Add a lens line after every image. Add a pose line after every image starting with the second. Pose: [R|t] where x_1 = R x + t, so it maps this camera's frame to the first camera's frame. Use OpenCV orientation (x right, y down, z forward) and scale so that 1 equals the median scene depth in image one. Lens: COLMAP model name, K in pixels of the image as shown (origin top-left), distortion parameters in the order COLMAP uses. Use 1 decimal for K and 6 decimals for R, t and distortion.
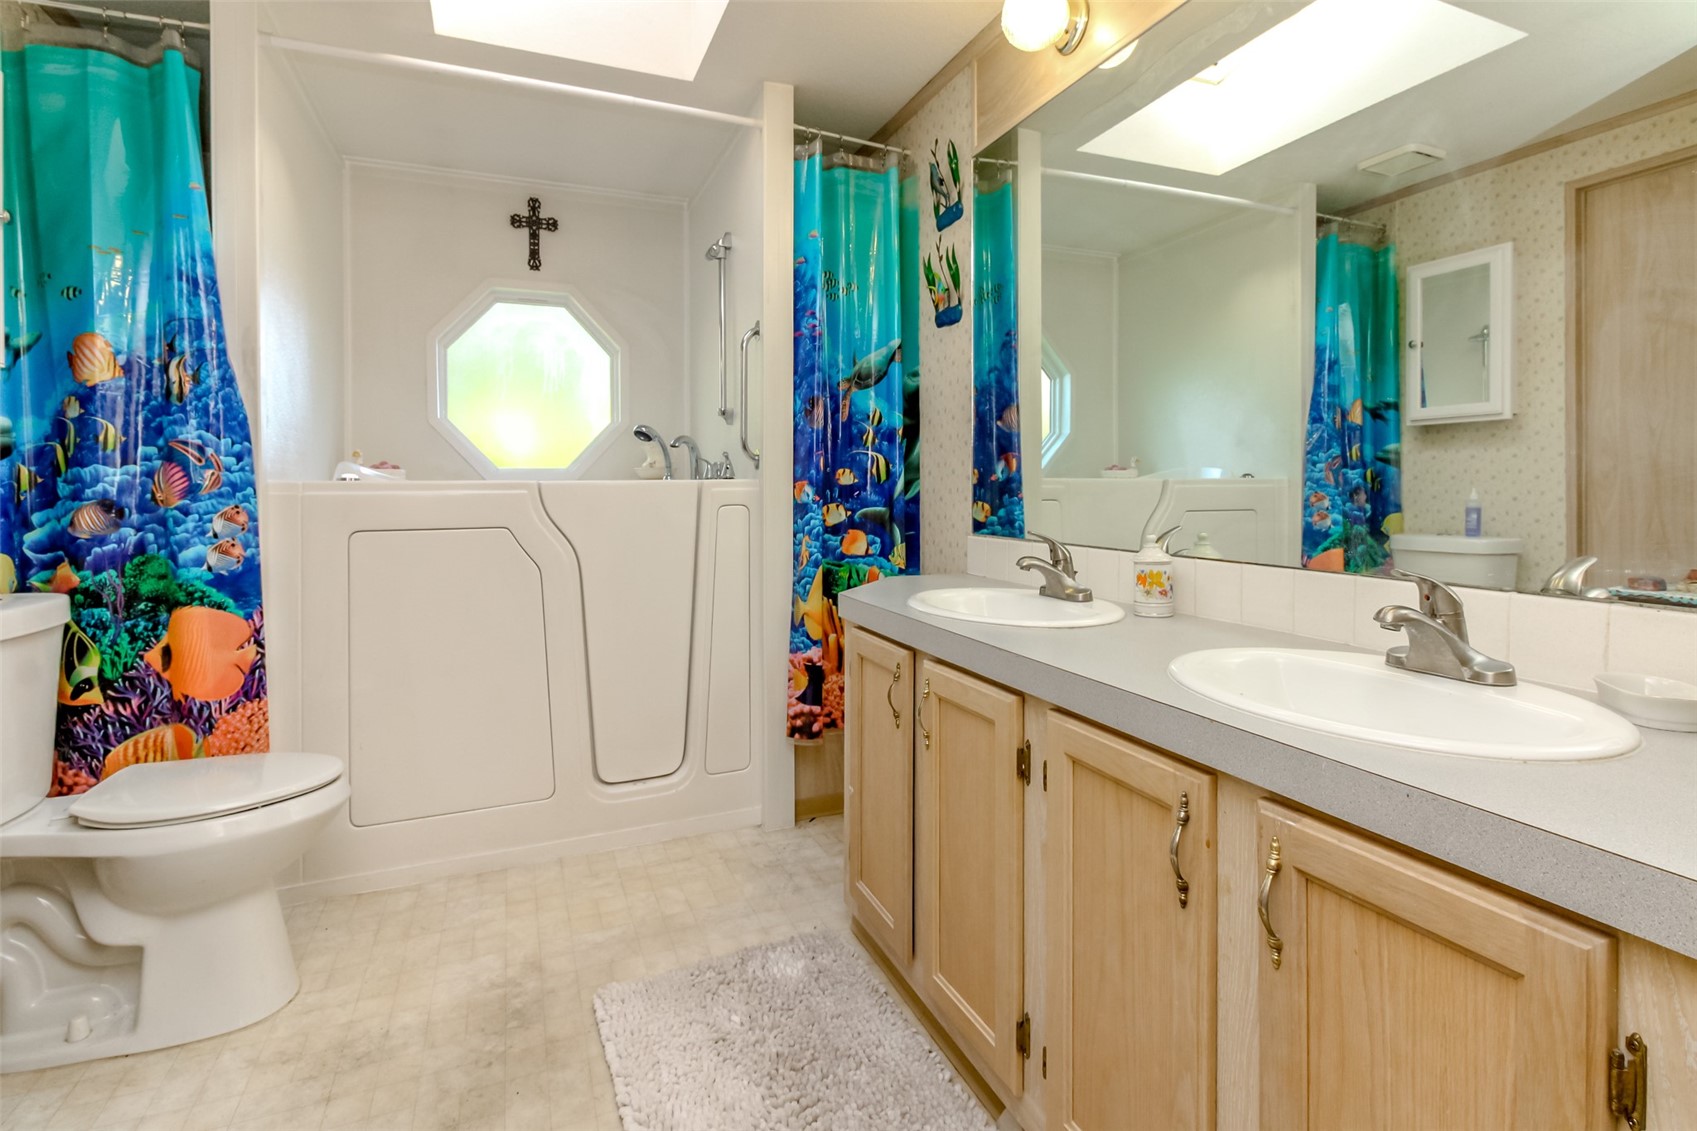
lens RADIAL K [[815.8, 0, 831.9], [0, 815.8, 498.0], [0, 0, 1]] dist [0.023382, -0.000243]
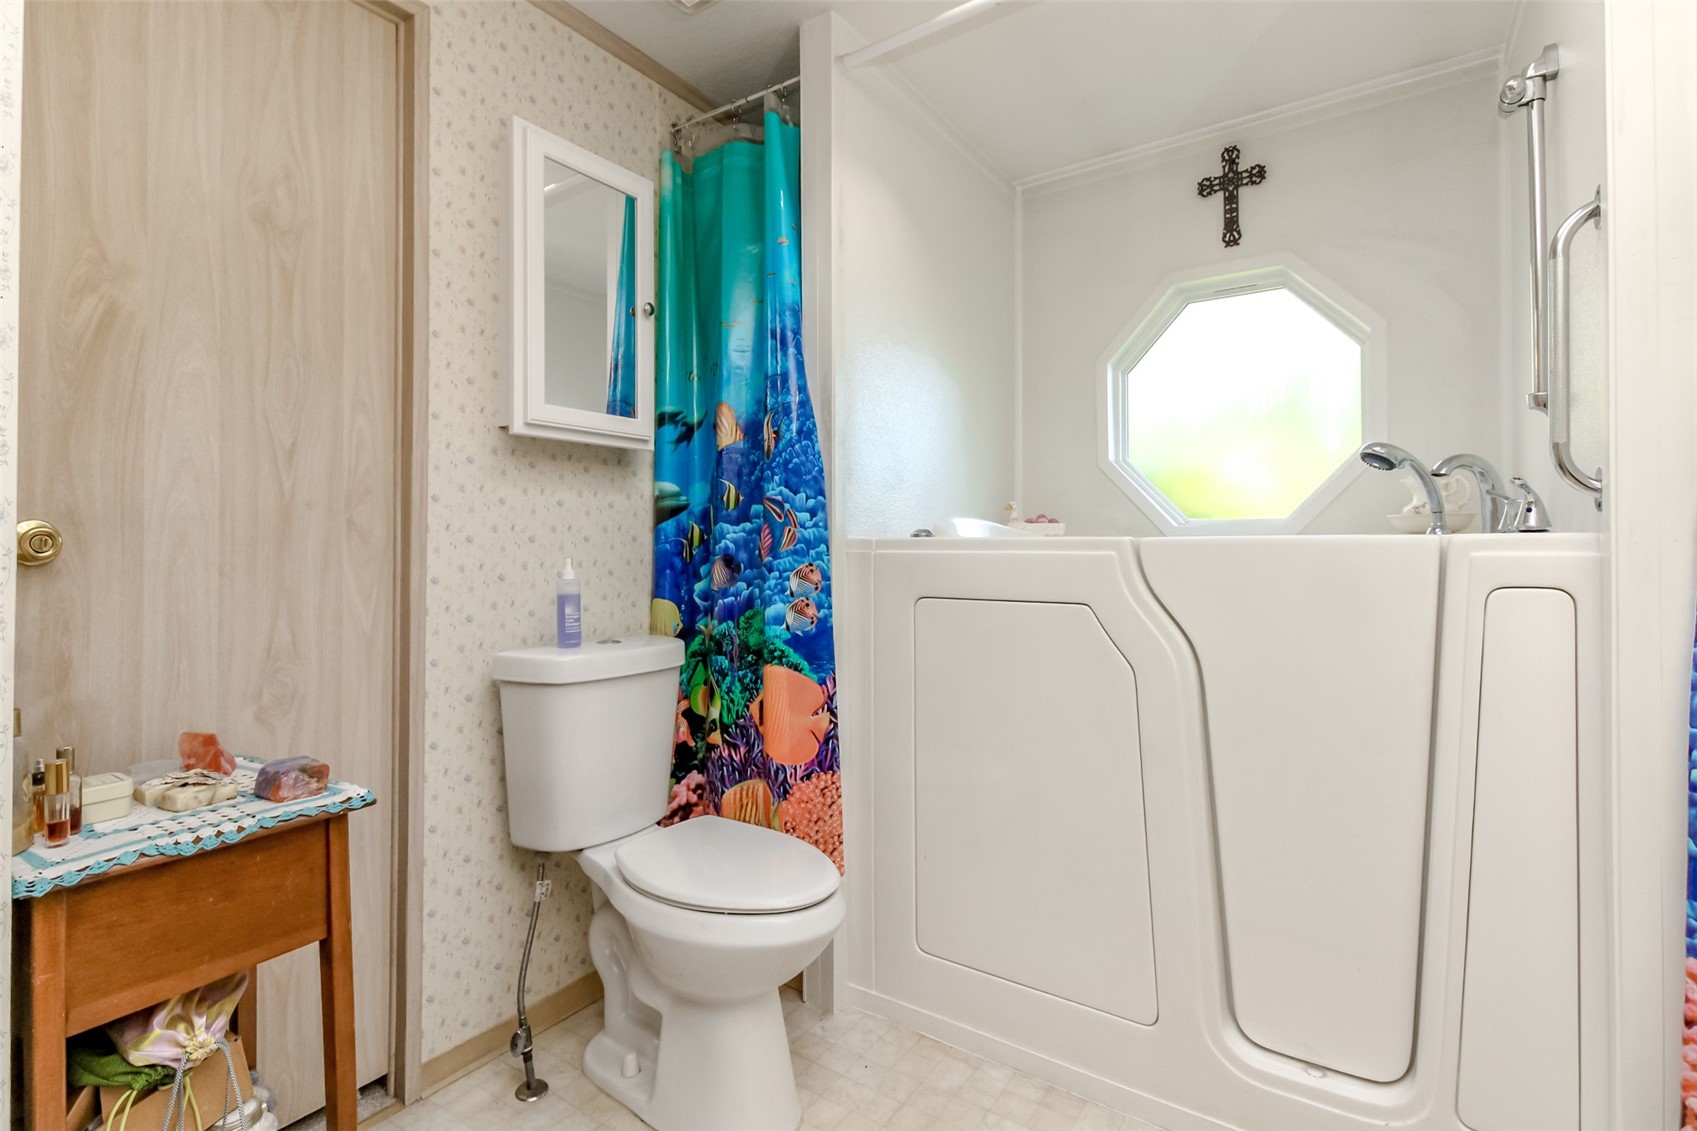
lens RADIAL K [[815.8, 0, 841.0], [0, 815.8, 529.9], [0, 0, 1]] dist [0.023382, -0.000243]
pose [[0.552575, -0.007938, -0.833425, 0.084942], [-0.014787, 0.999704, -0.019325, -0.012133], [0.833332, 0.023002, 0.552294, 0.519334]]
